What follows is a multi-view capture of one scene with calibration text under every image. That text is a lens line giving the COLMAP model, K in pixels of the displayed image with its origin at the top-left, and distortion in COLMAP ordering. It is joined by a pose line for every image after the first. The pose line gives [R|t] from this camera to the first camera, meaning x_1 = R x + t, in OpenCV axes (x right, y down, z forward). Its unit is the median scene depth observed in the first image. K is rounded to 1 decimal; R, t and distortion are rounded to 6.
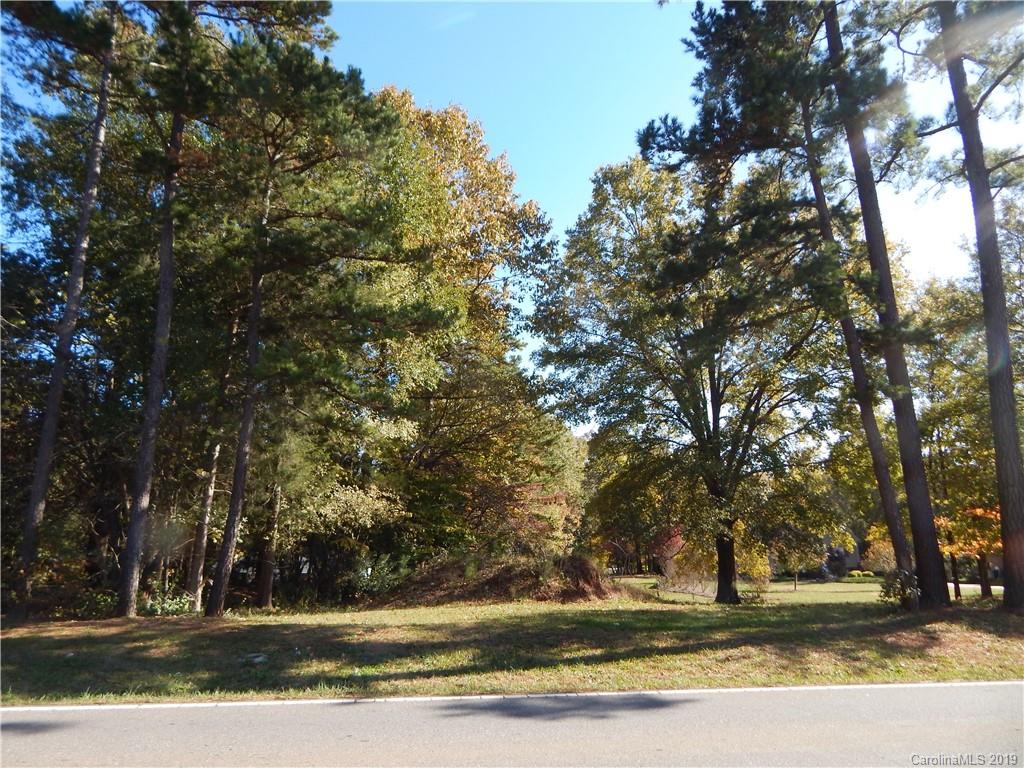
lens RADIAL K [[663.6, 0, 512.0], [0, 663.6, 381.6], [0, 0, 1]] dist [0.001182, -0.003355]
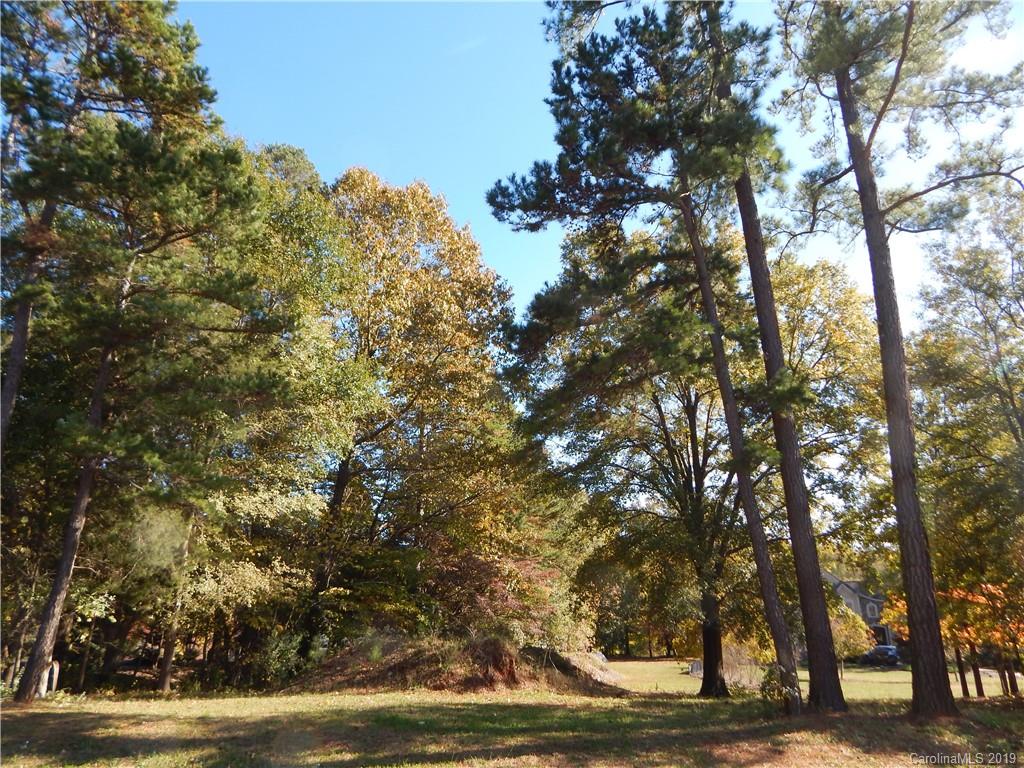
lens RADIAL K [[667.0, 0, 512.0], [0, 667.0, 386.2], [0, 0, 1]] dist [-0.004502, 0.000887]
pose [[0.994276, -0.025995, -0.103631, 0.261803], [0.015515, 0.994798, -0.100682, 0.004838], [0.105709, 0.098498, 0.989507, 0.051918]]
